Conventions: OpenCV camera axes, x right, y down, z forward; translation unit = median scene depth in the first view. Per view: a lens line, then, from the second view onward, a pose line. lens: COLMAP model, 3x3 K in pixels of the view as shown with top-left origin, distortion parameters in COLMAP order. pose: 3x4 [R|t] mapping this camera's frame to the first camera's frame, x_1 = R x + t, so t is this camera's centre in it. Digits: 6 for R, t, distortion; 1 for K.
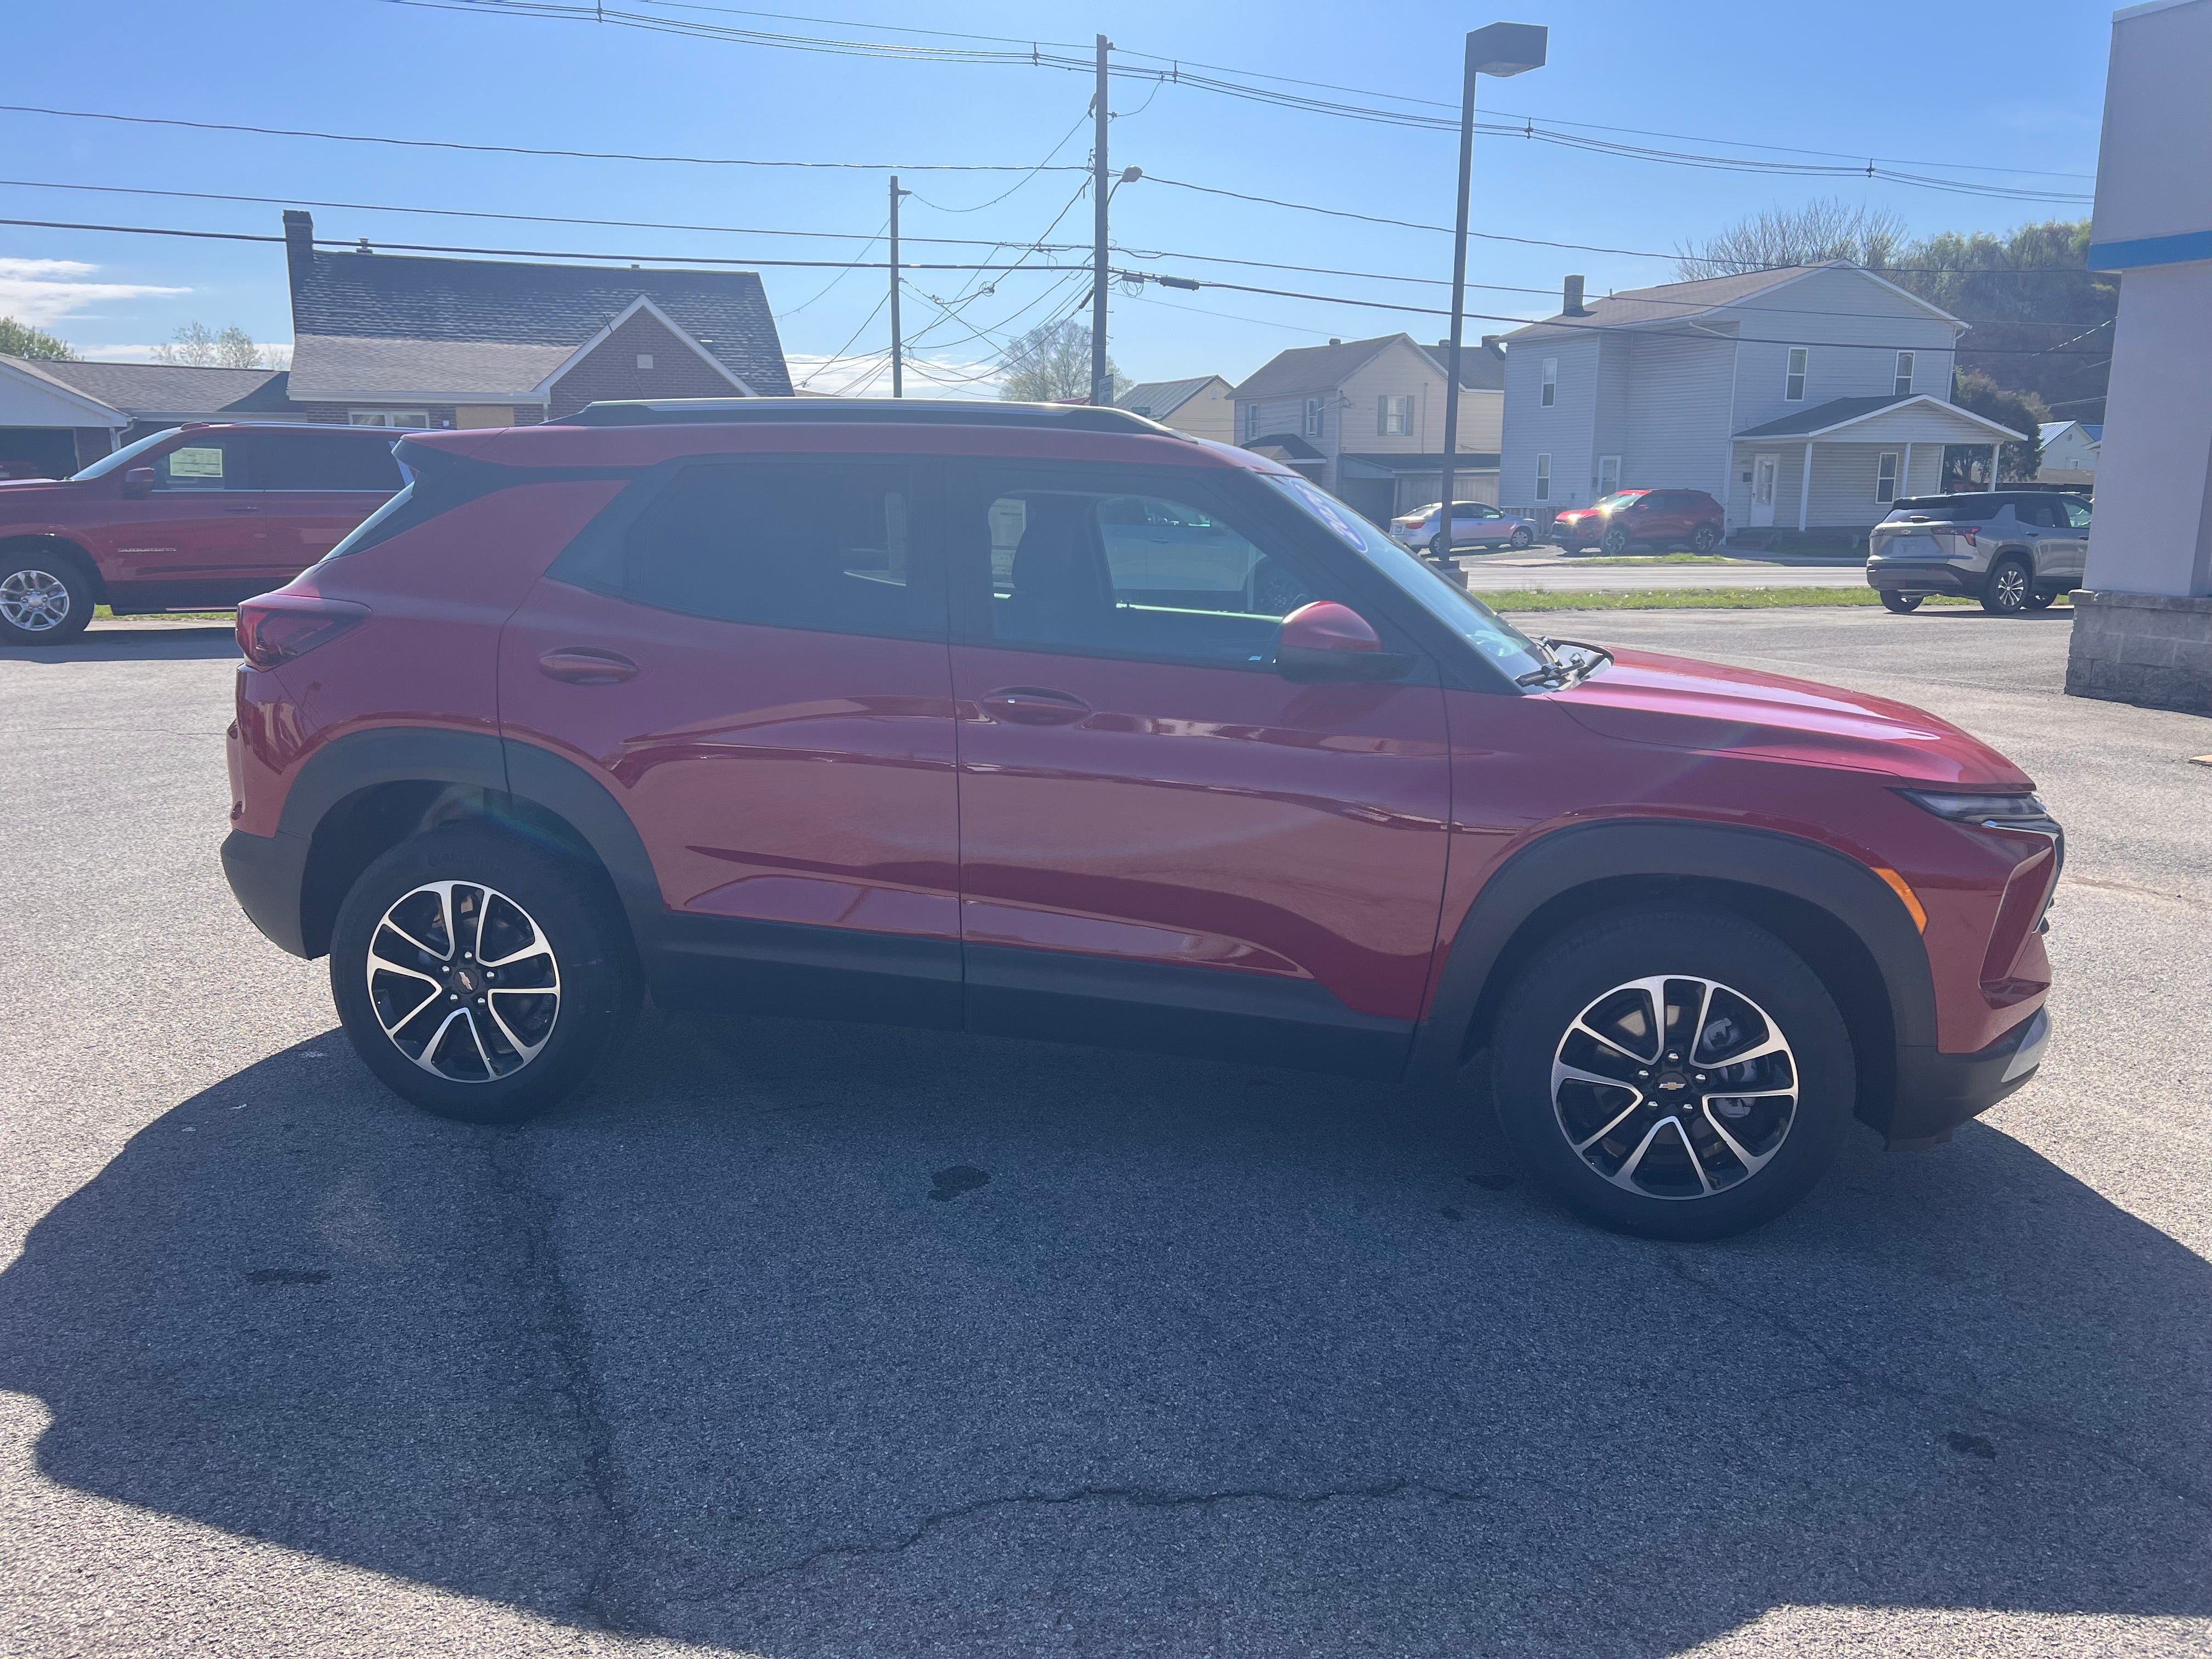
lens RADIAL K [[1670.4, 0, 1111.4], [0, 1670.4, 818.3], [0, 0, 1]] dist [0.047439, -0.051958]
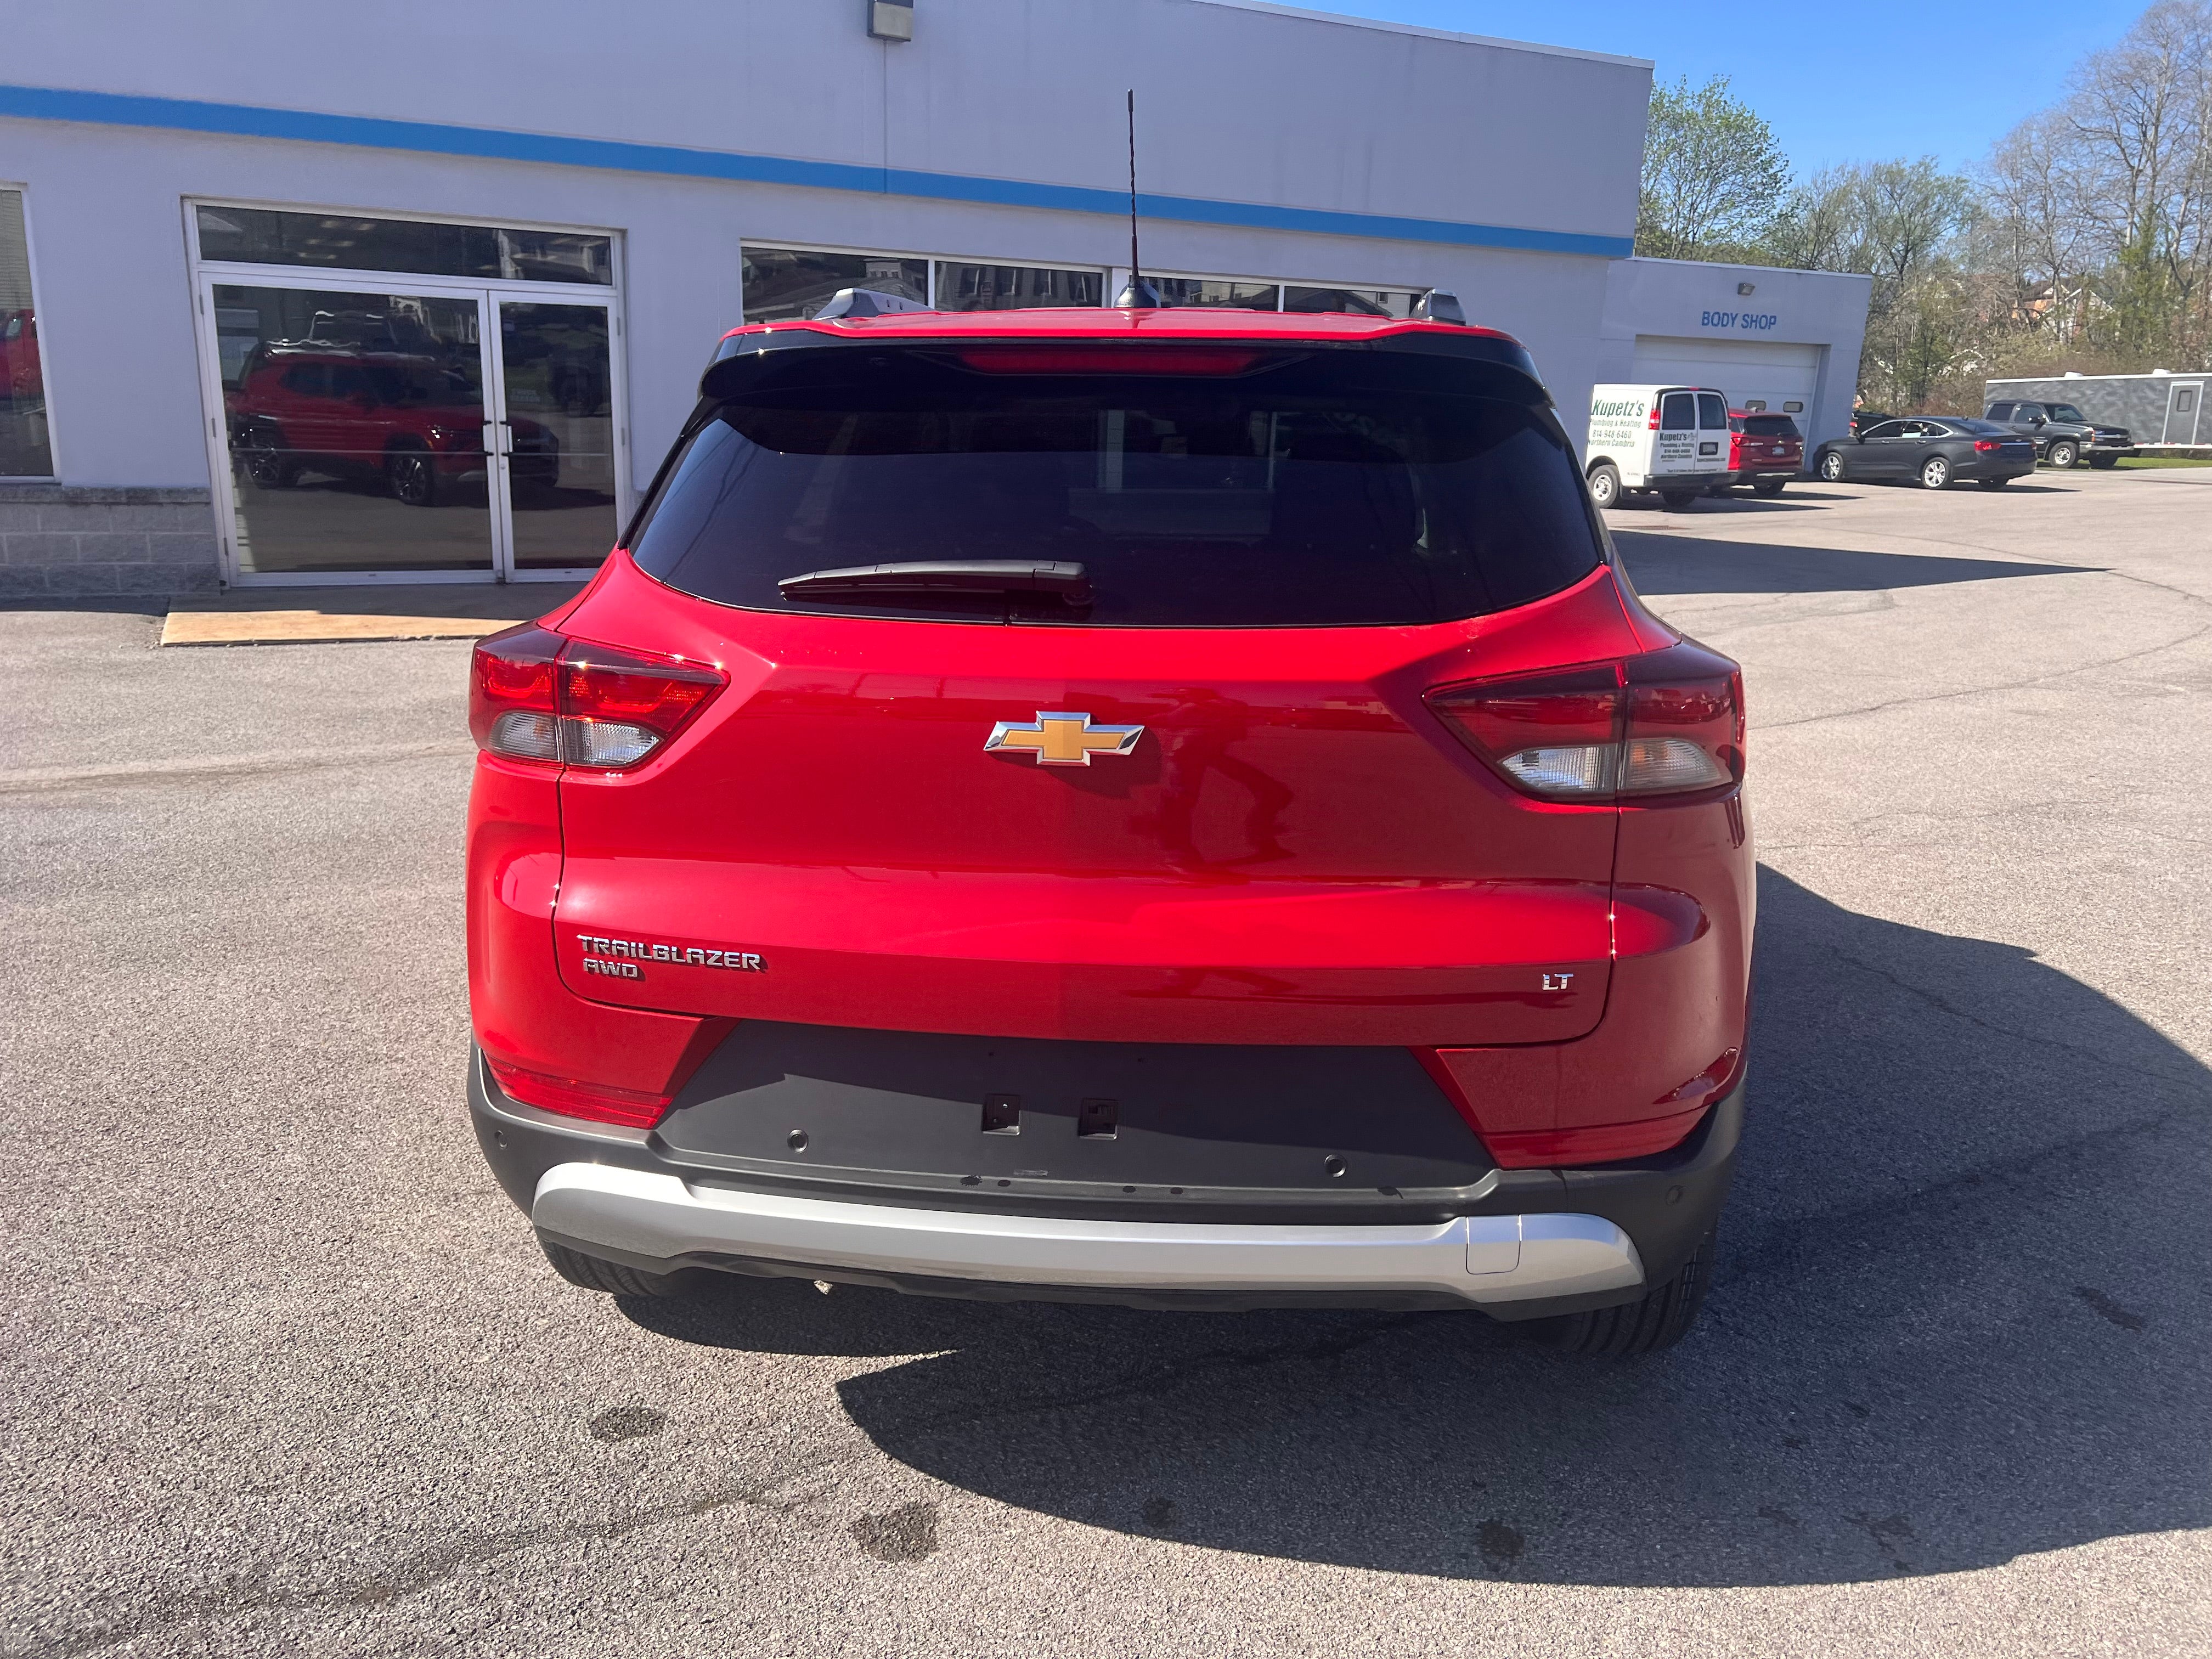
lens RADIAL K [[1670.4, 0, 1122.6], [0, 1670.4, 829.0], [0, 0, 1]] dist [0.047439, -0.051958]
pose [[-0.092448, -0.255509, 0.962377, -0.175595], [0.169237, 0.948421, 0.268061, -0.043787], [-0.981230, 0.187651, -0.044438, 0.212109]]
